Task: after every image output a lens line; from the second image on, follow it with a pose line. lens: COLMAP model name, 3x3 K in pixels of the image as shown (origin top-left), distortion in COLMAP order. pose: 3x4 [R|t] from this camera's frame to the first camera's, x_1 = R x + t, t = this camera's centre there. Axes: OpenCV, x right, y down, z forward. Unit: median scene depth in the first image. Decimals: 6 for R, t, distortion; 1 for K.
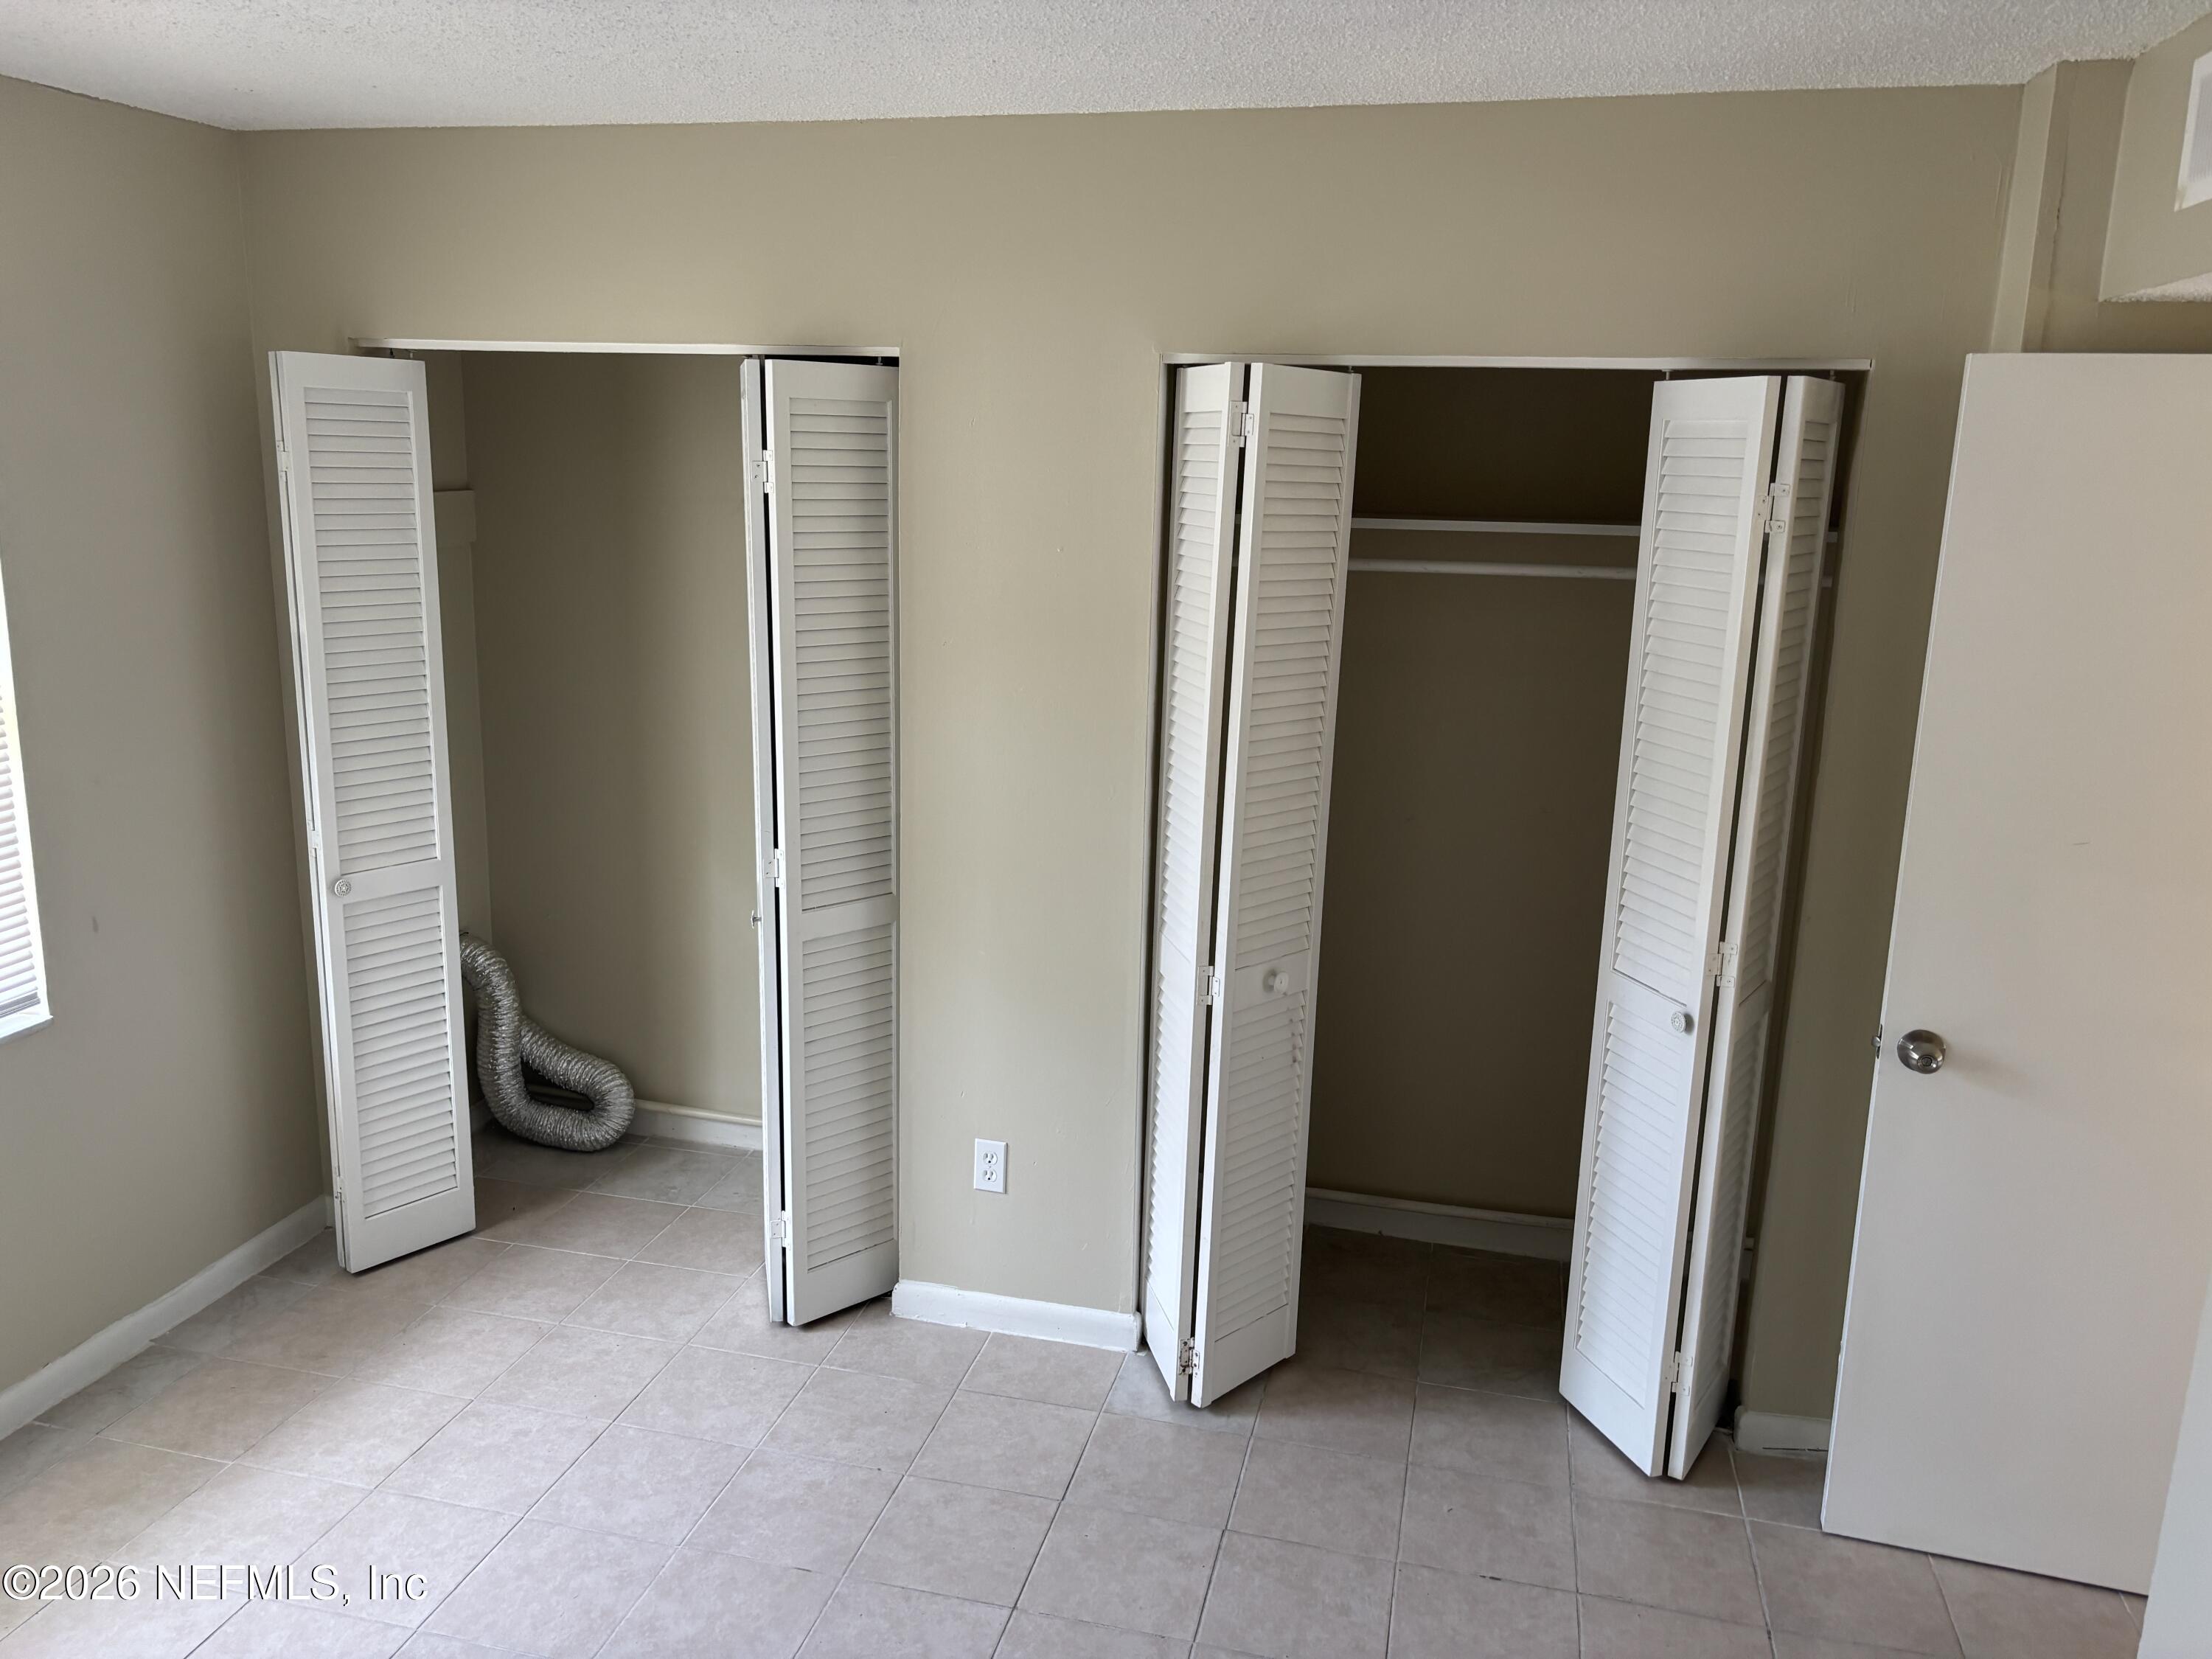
lens RADIAL K [[1670.7, 0, 1108.9], [0, 1670.7, 798.0], [0, 0, 1]] dist [0.009732, 0.000988]
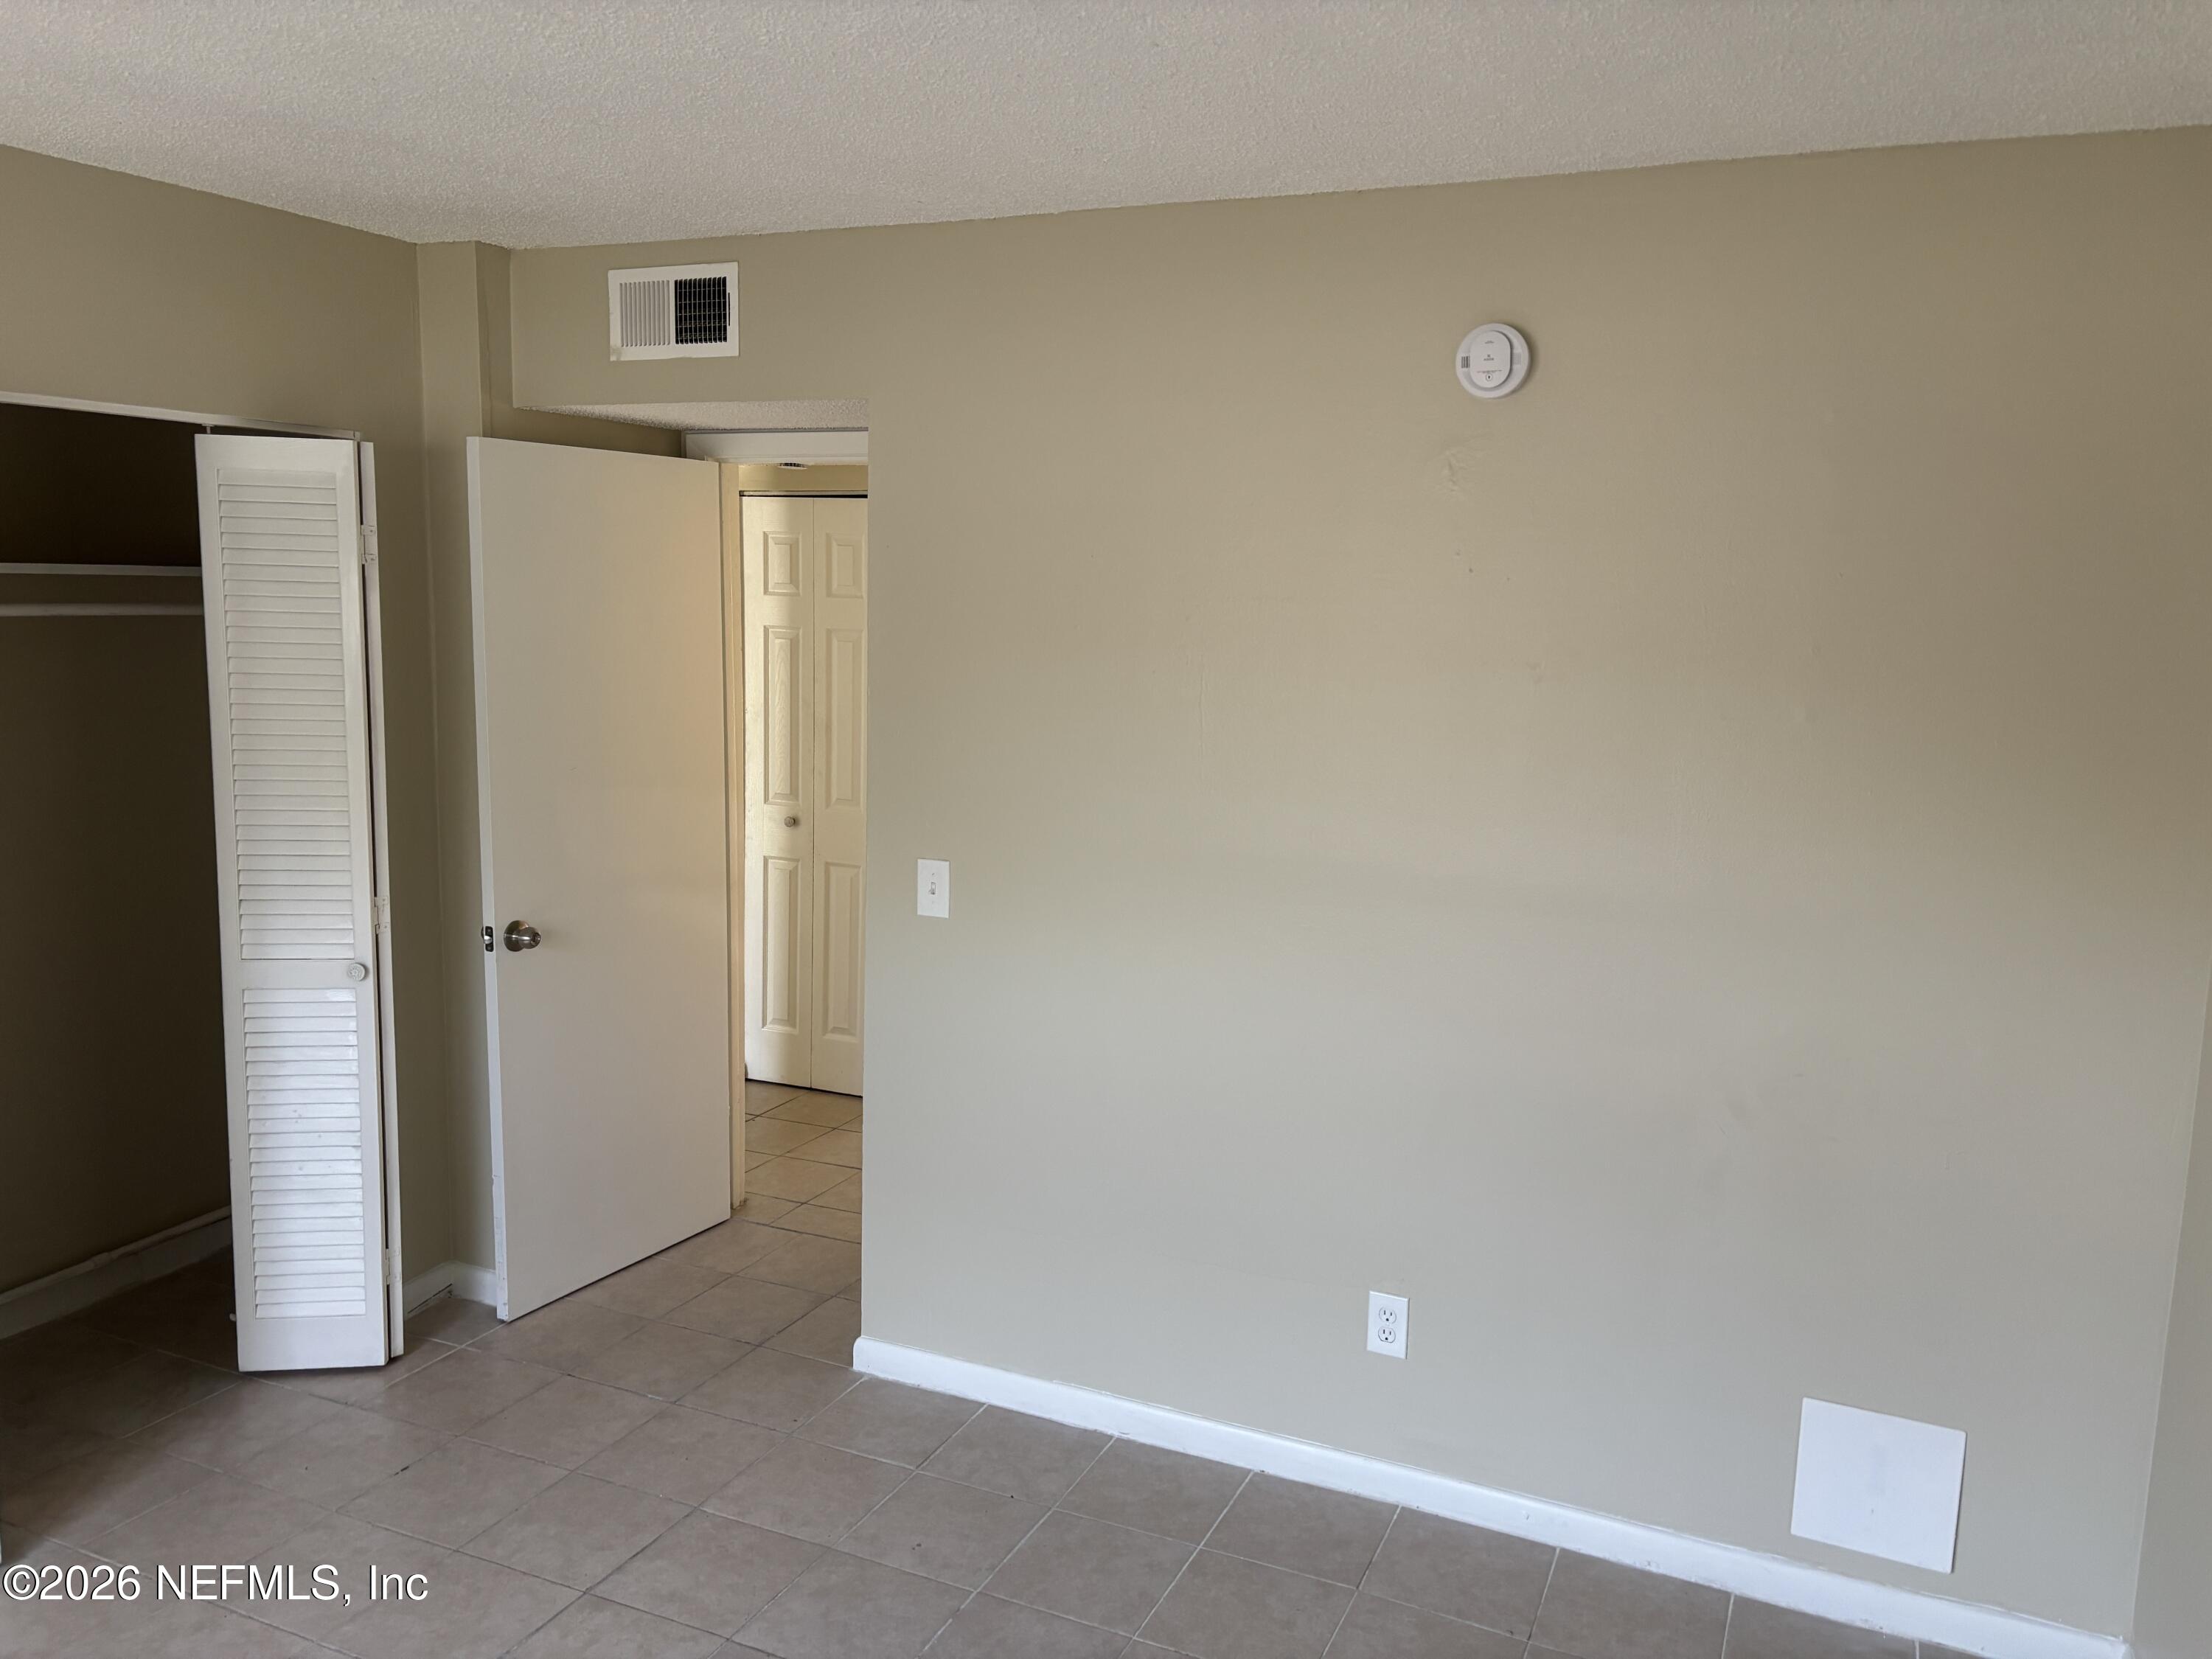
lens RADIAL K [[1670.7, 0, 1108.9], [0, 1670.7, 798.0], [0, 0, 1]] dist [0.009732, 0.000988]
pose [[0.181271, -0.134800, 0.974151, -0.708034], [0.180693, 0.978263, 0.101745, -0.012323], [-0.966691, 0.157578, 0.201688, 0.217367]]
